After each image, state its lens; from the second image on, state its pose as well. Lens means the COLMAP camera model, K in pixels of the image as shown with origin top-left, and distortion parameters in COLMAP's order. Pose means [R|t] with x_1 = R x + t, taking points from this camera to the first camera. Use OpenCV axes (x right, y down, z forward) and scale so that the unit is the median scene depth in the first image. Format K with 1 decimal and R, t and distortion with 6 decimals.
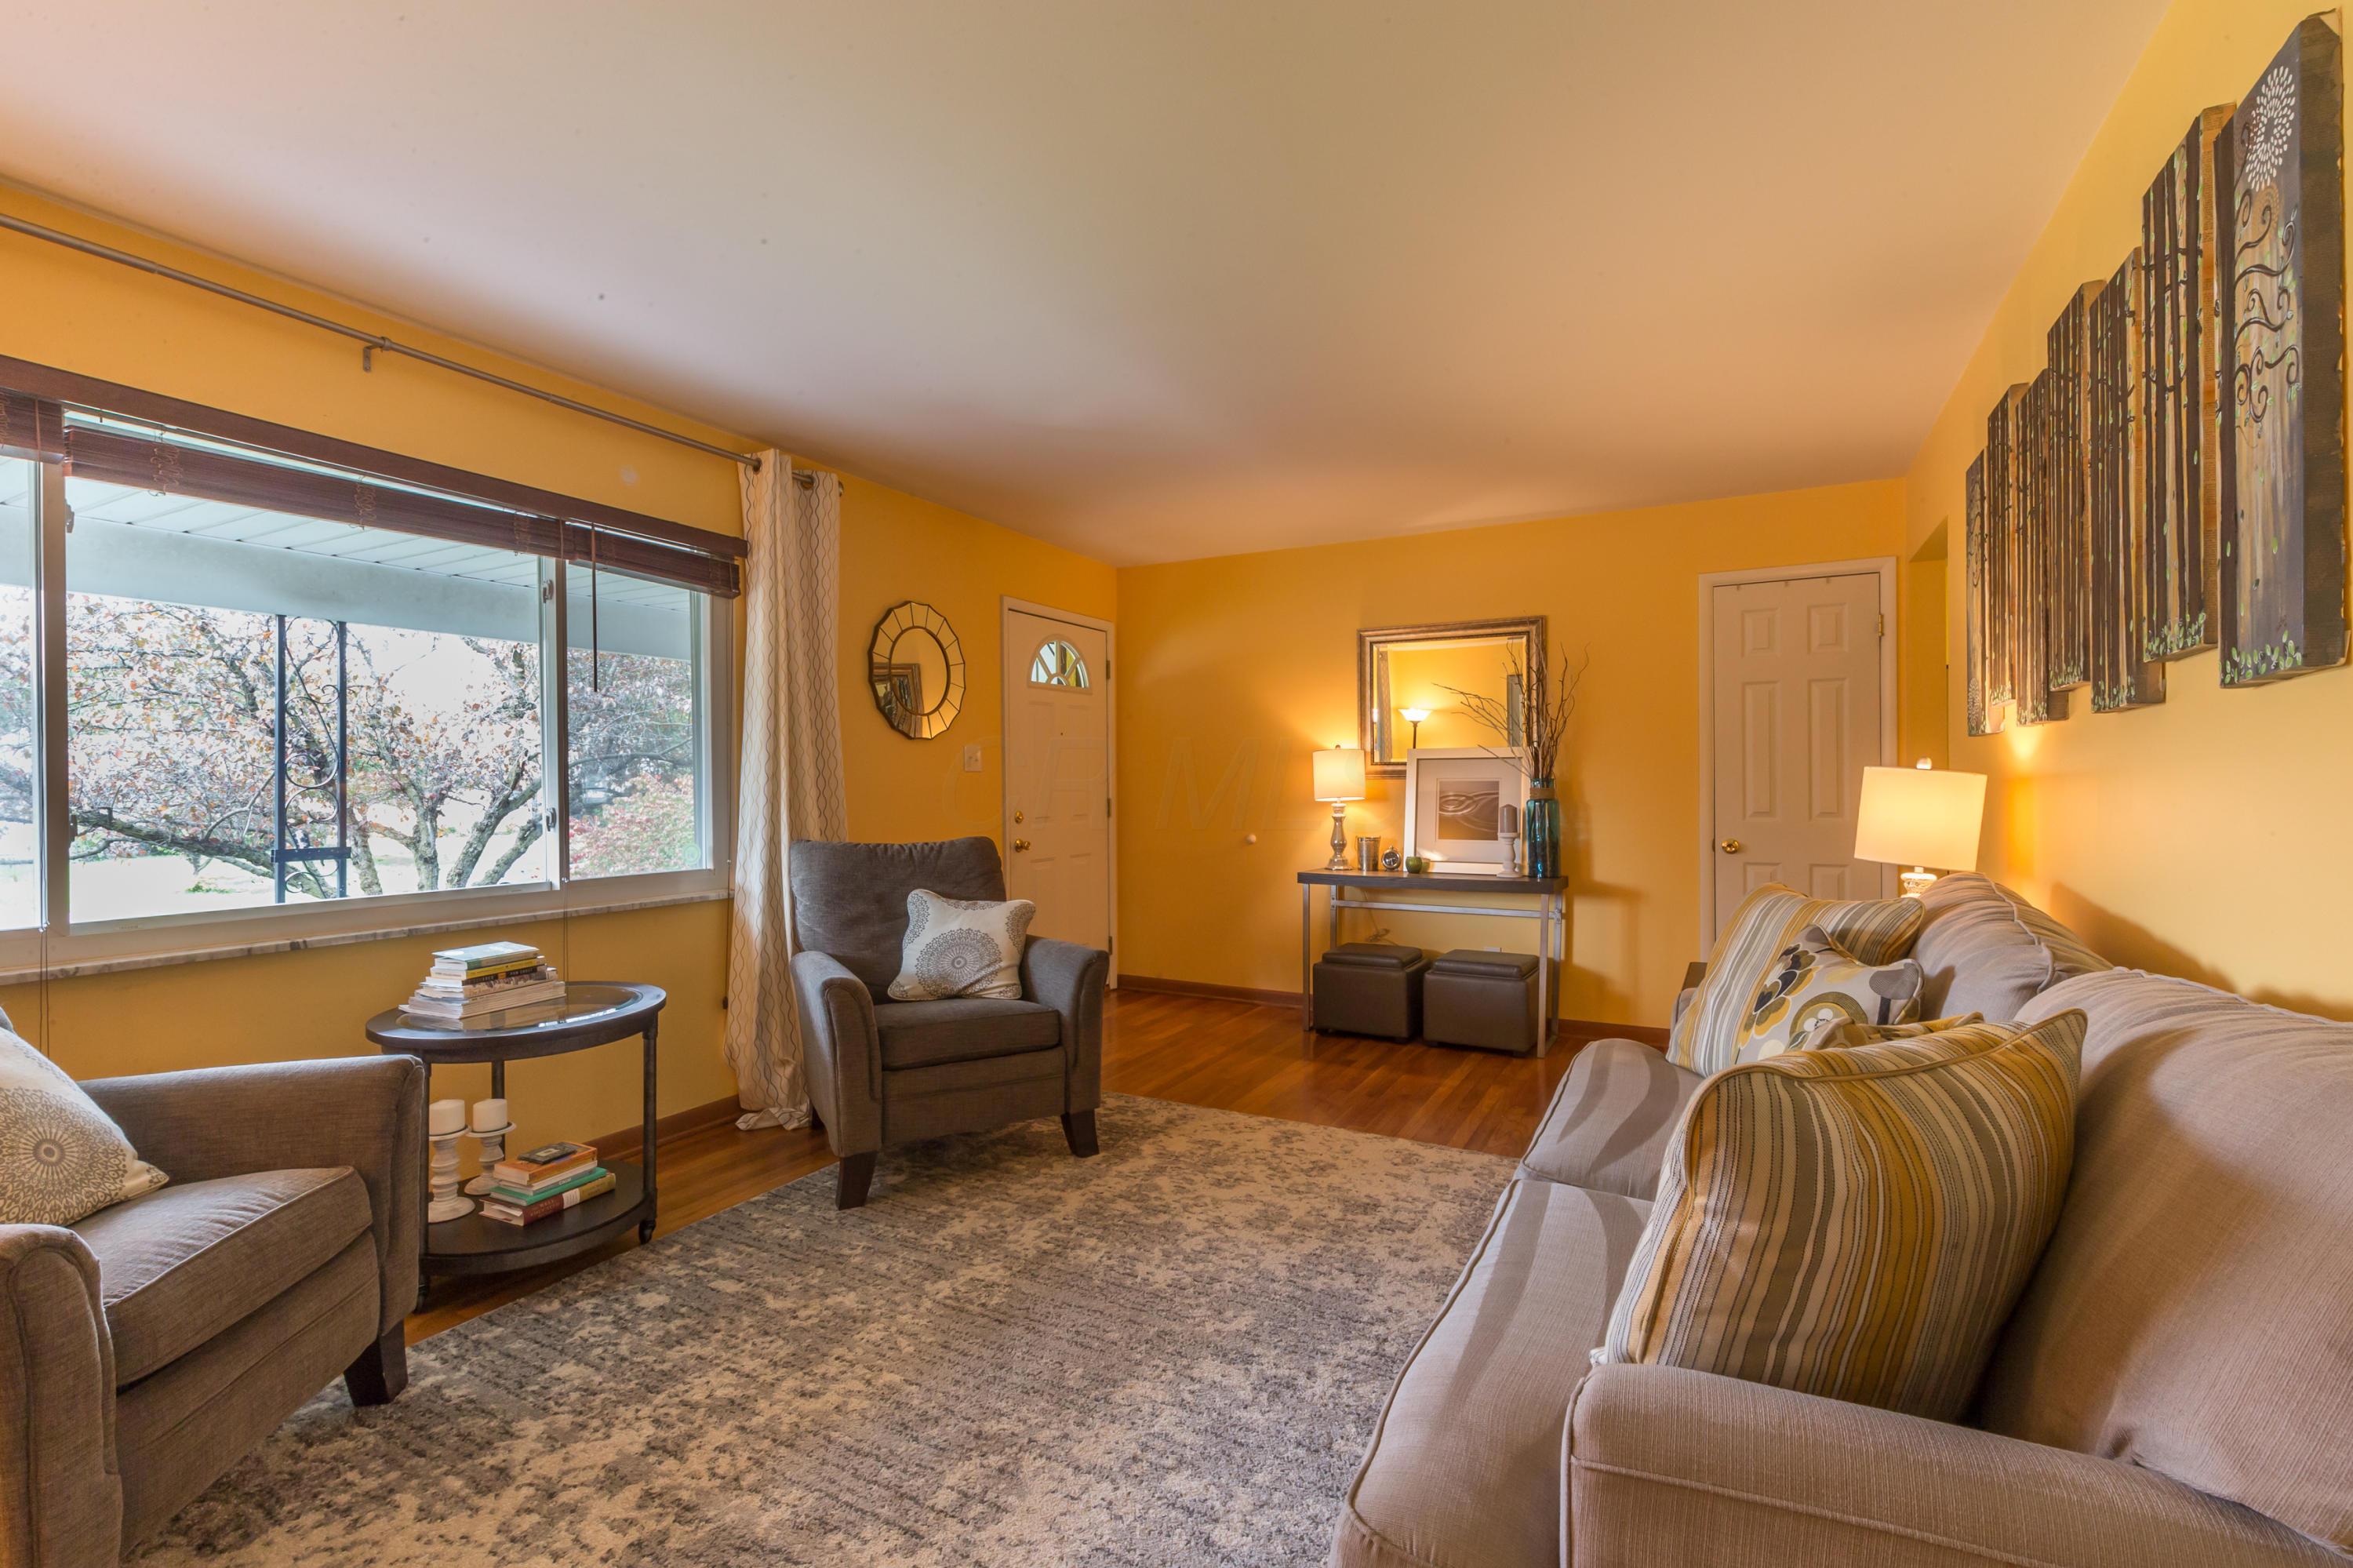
lens RADIAL K [[1050.1, 0, 1176.5], [0, 1050.1, 784.0], [0, 0, 1]] dist [-0.011641, 0.000125]
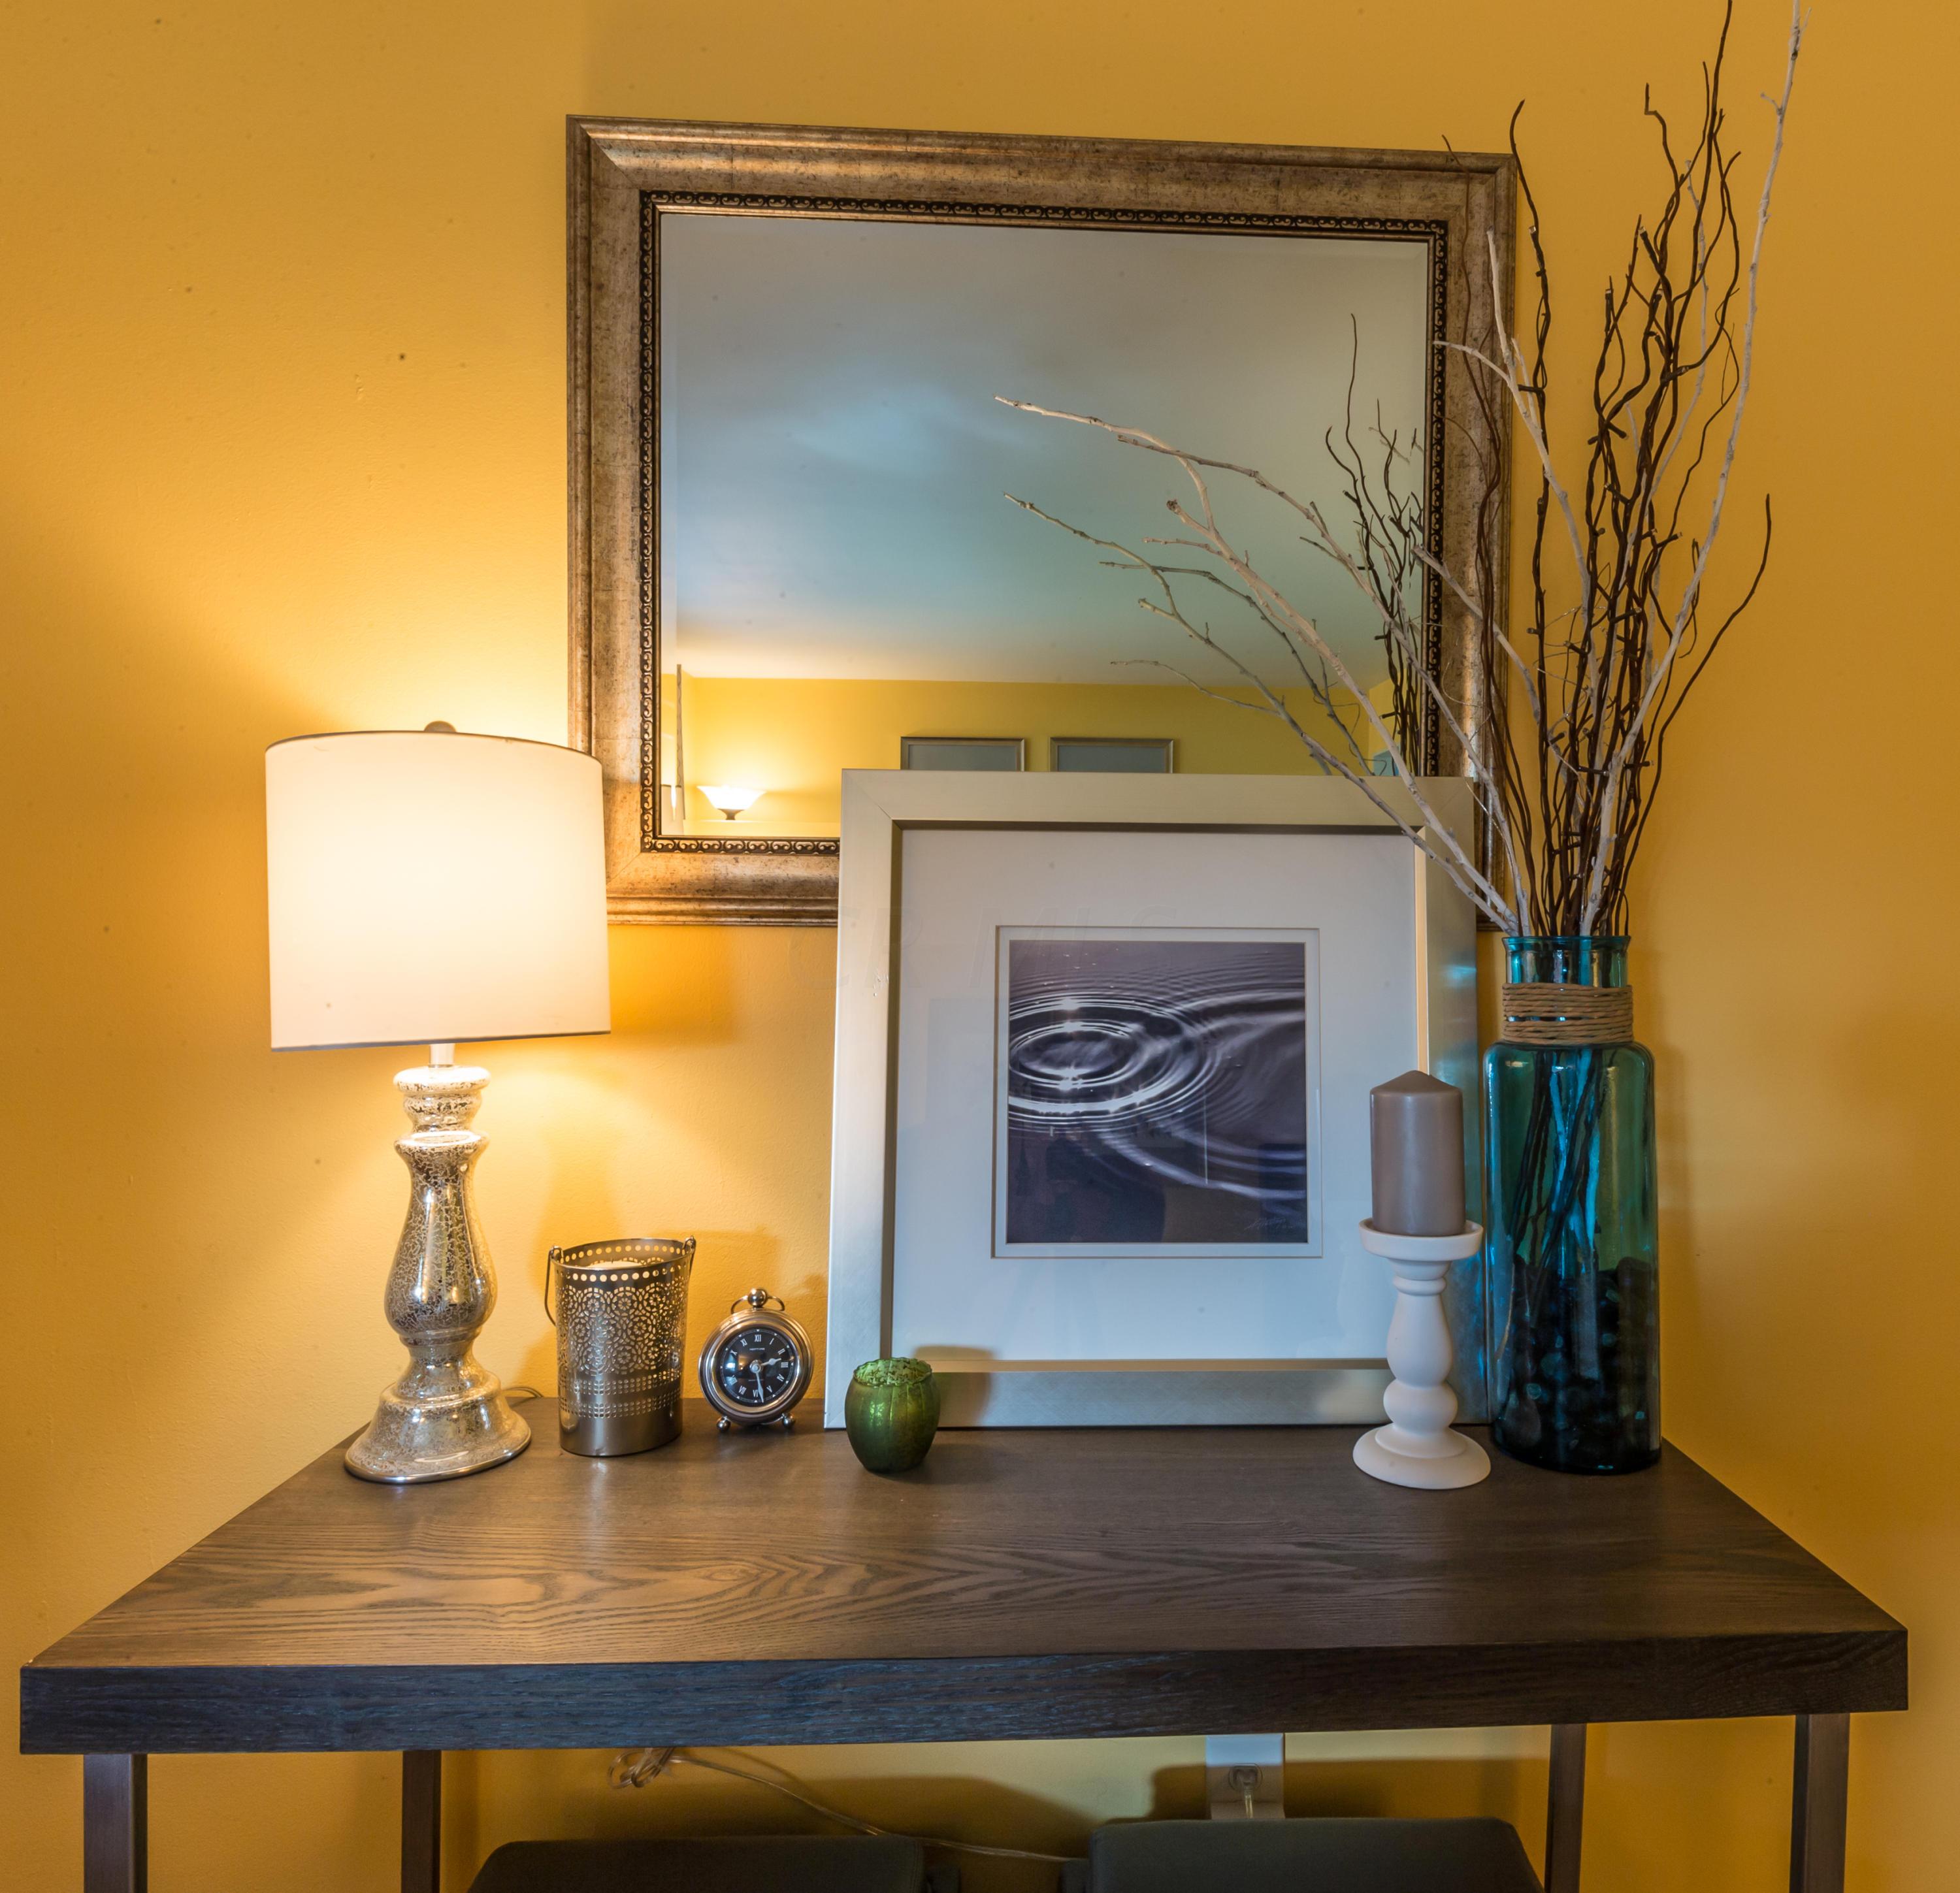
lens RADIAL K [[977.5, 0, 980.0], [0, 977.5, 946.5], [0, 0, 1]] dist [0.000531, -0.000115]
pose [[0.867598, 0.003537, 0.497253, 0.151953], [-0.012996, 0.999794, 0.015563, -0.004485], [-0.497096, -0.019964, 0.867466, 0.824931]]
